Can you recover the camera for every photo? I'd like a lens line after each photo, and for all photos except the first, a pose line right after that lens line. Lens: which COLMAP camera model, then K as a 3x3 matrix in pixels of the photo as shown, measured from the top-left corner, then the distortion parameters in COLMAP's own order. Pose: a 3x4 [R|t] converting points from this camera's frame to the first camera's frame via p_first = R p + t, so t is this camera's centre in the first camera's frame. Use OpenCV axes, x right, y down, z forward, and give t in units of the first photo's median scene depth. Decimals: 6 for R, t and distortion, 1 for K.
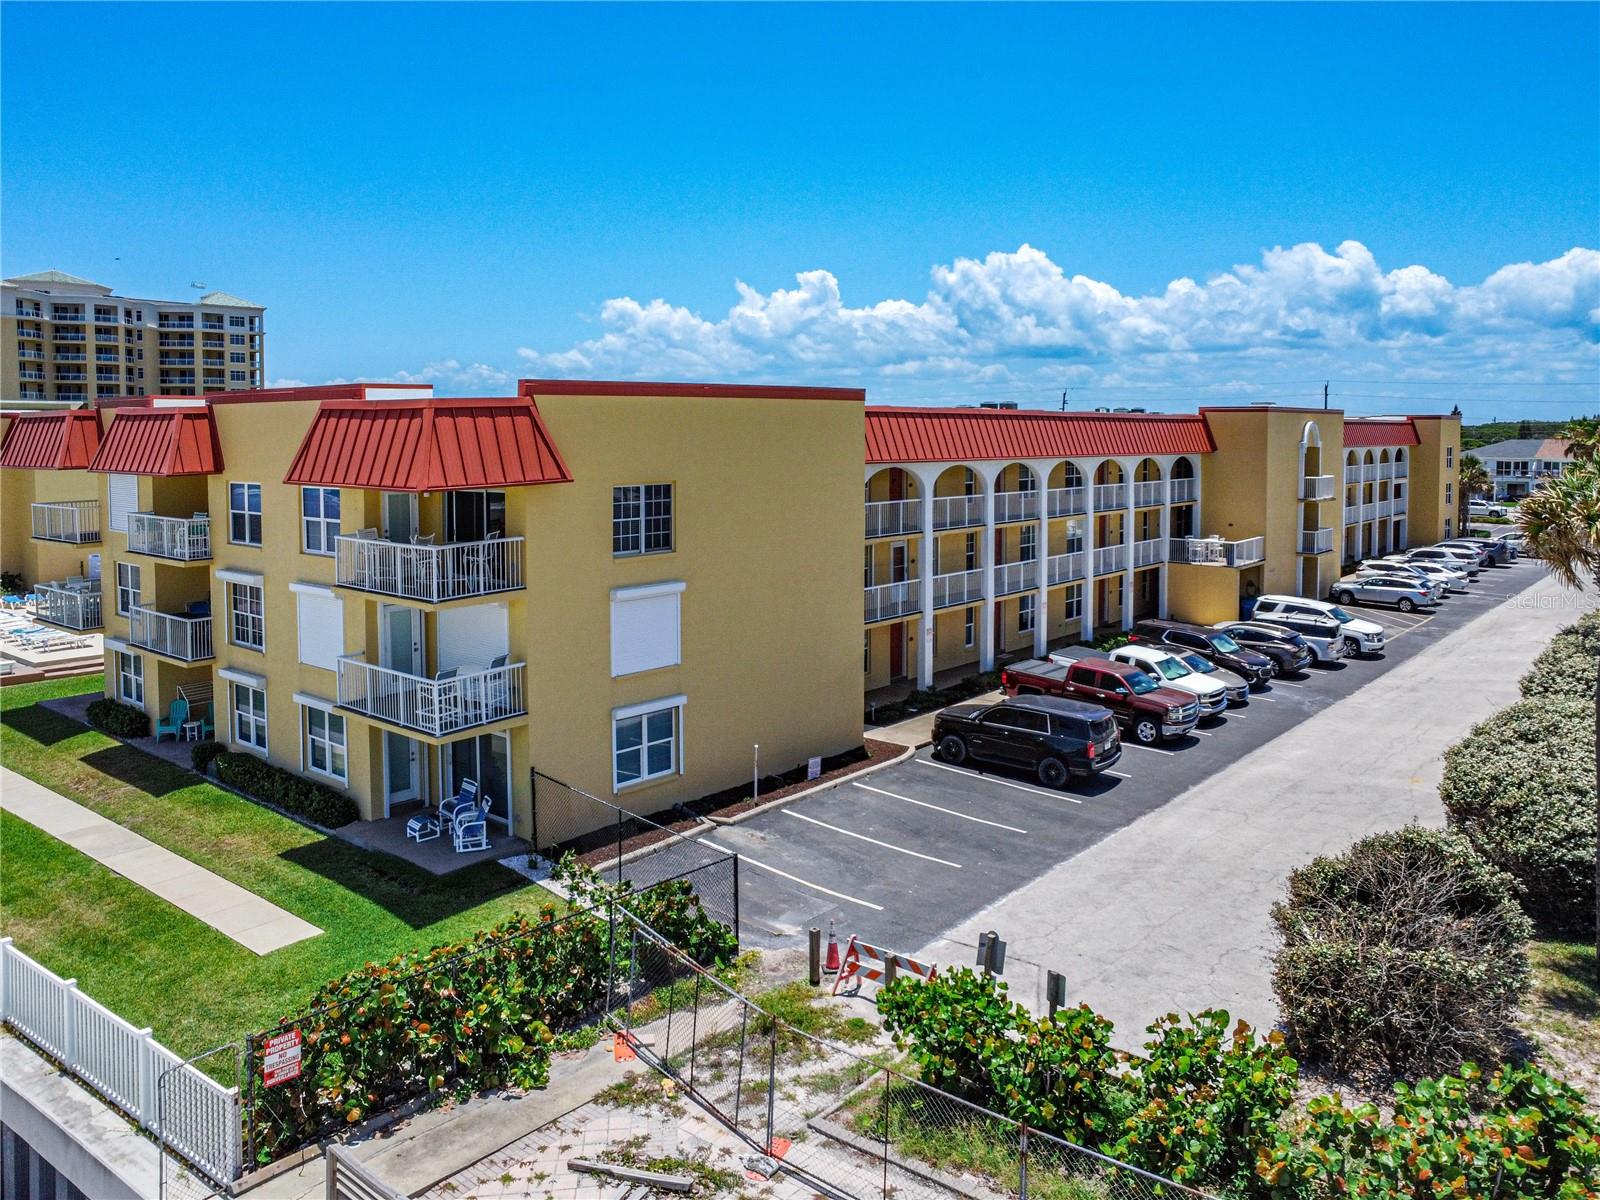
lens RADIAL K [[1209.5, 0, 815.6], [0, 1209.5, 516.1], [0, 0, 1]] dist [-0.086087, 0.105199]
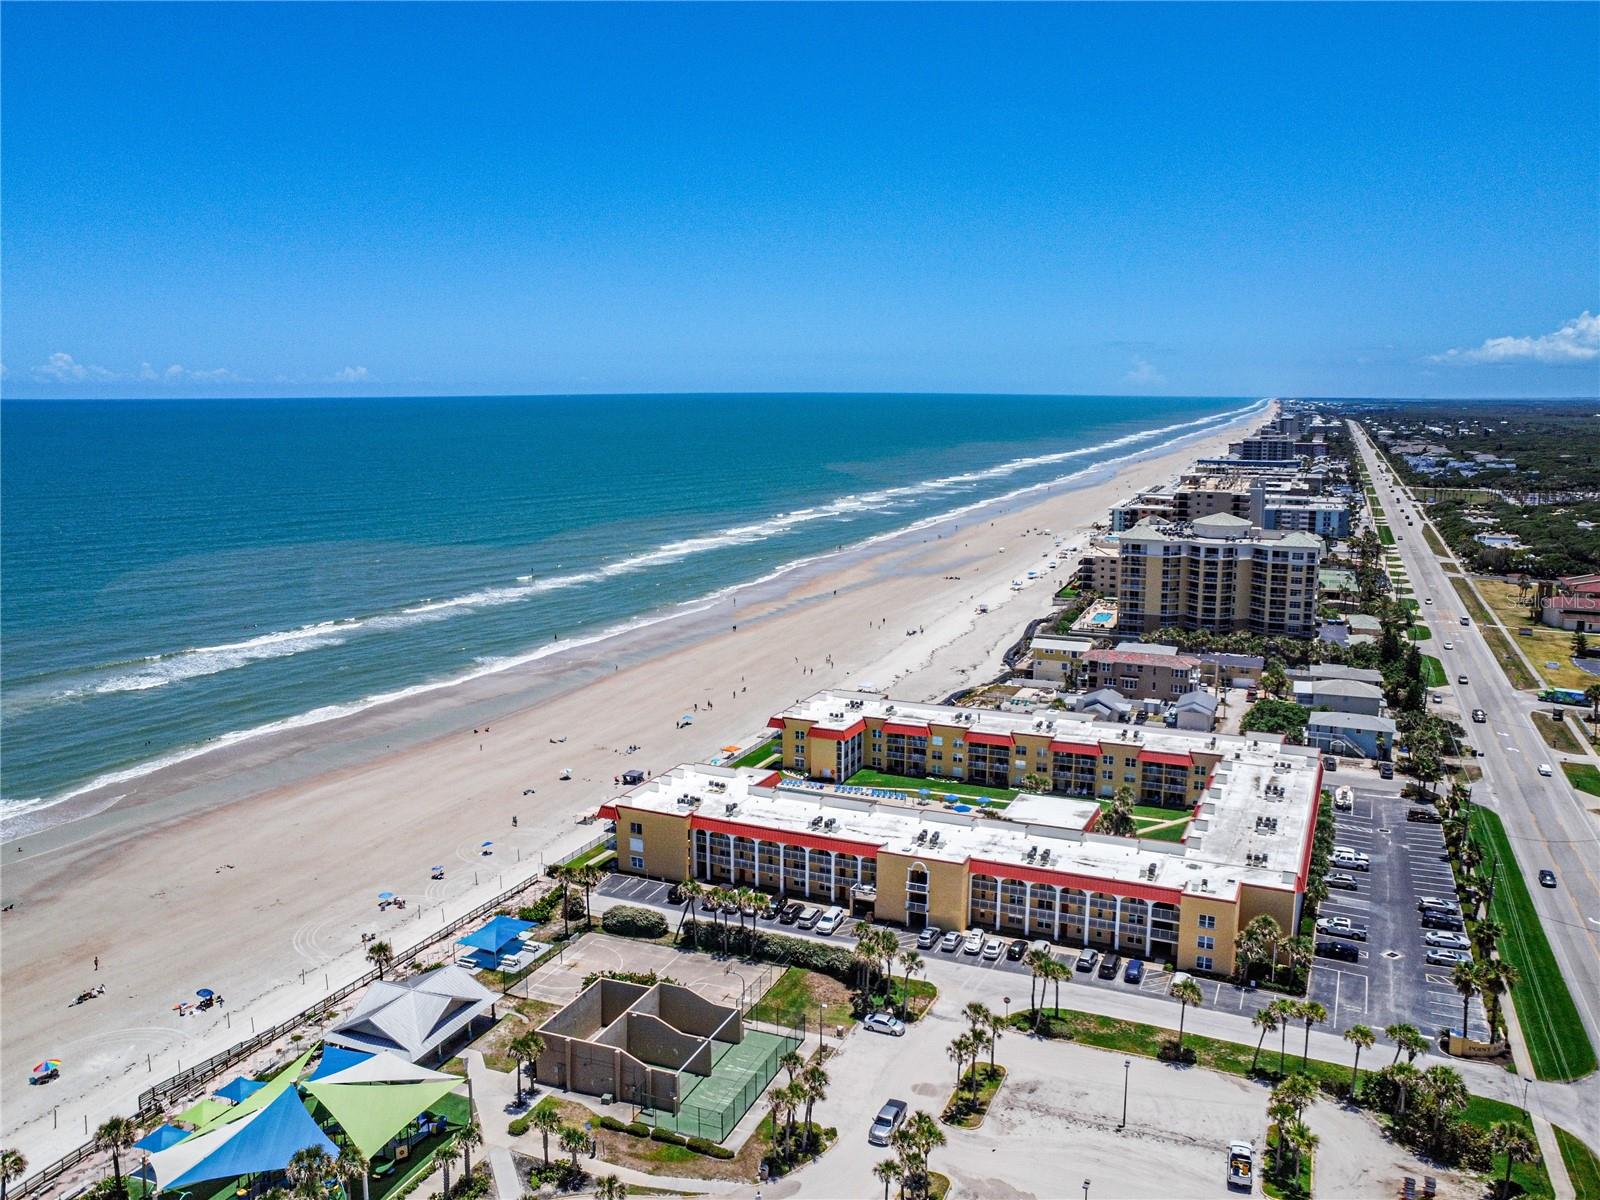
lens RADIAL K [[1268.6, 0, 797.9], [0, 1268.6, 581.8], [0, 0, 1]] dist [-0.169682, 0.257952]
pose [[0.256440, 0.141433, -0.956157, 6.617191], [-0.065820, 0.989495, 0.128711, -2.329332], [0.964316, 0.029927, 0.263055, 0.062486]]
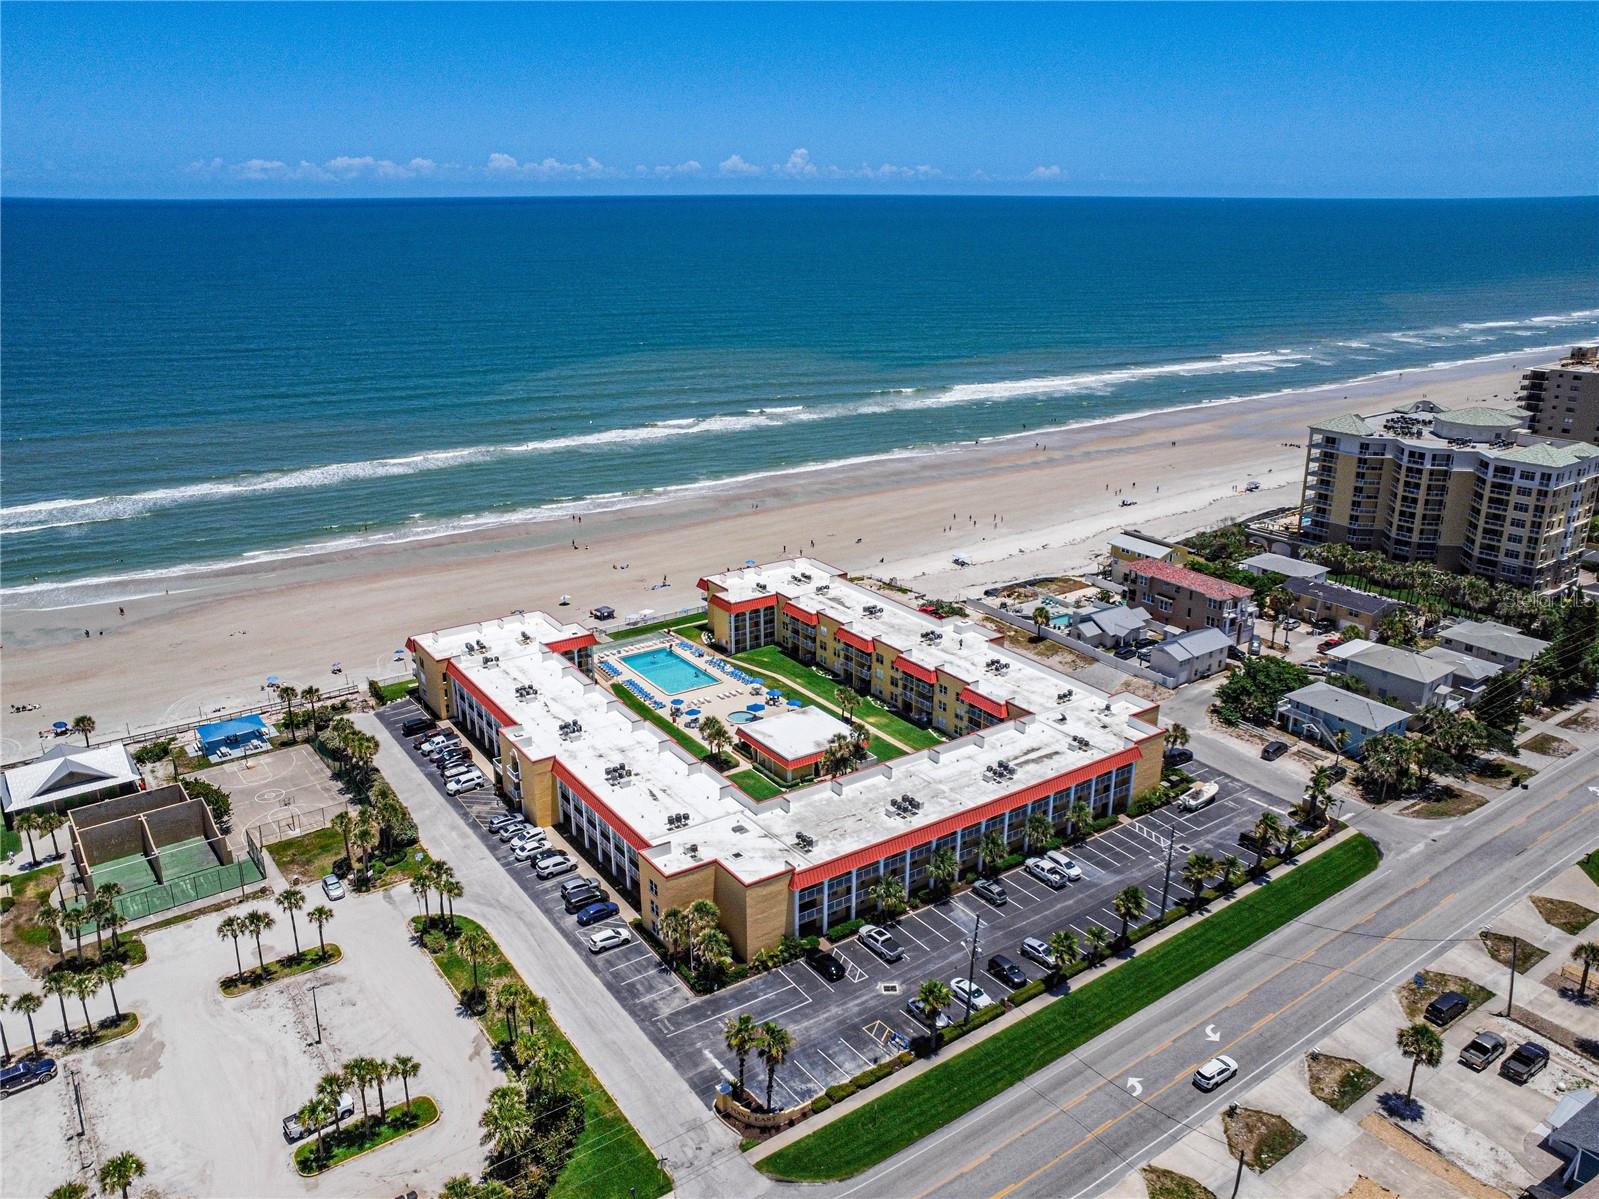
lens RADIAL K [[1221.8, 0, 799.5], [0, 1221.8, 599.5], [0, 0, 1]] dist [-0.156047, 0.231771]
pose [[-0.270372, 0.306876, -0.912538, 5.974295], [-0.069099, 0.939210, 0.336318, -3.072980], [0.960273, 0.153987, -0.232731, 5.054000]]
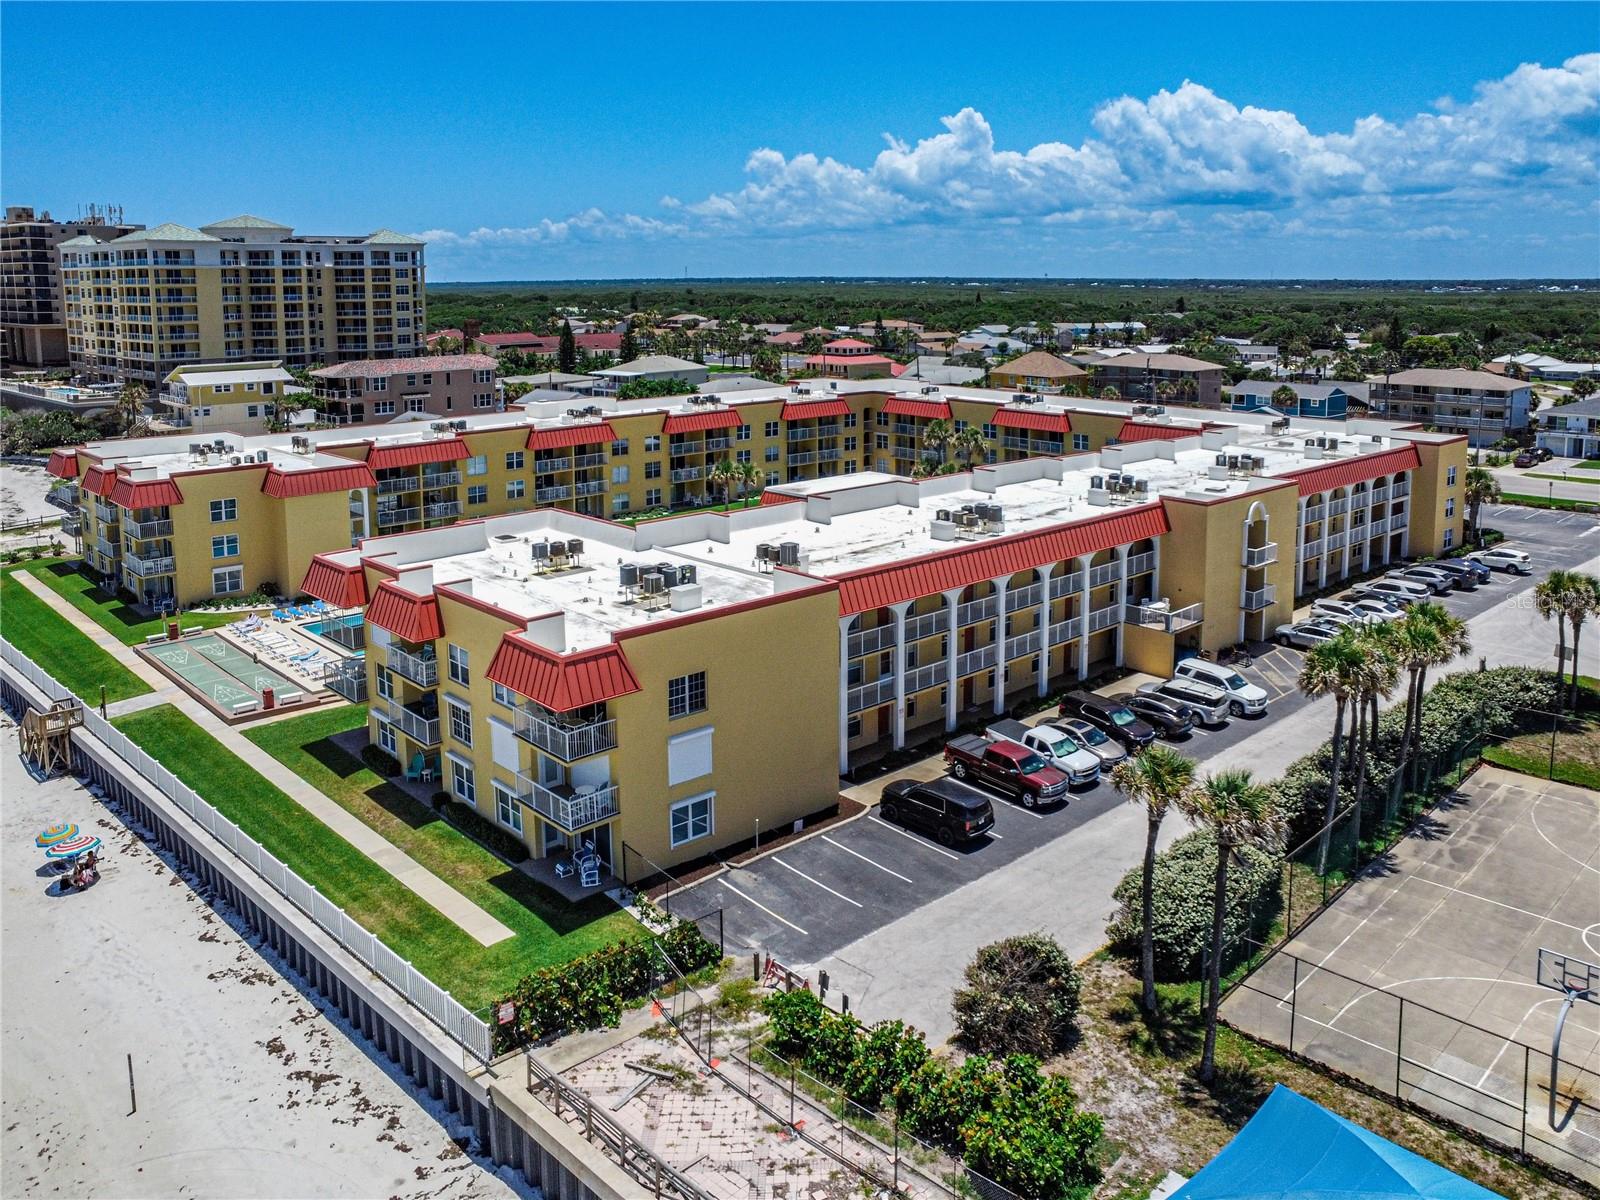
lens RADIAL K [[1263.3, 0, 816.7], [0, 1263.3, 458.8], [0, 0, 1]] dist [-0.114751, 0.141680]
pose [[0.992397, 0.012105, -0.122479, 0.274278], [-0.003400, 0.997468, 0.071034, -0.496640], [0.123029, -0.070078, 0.989926, -0.778469]]
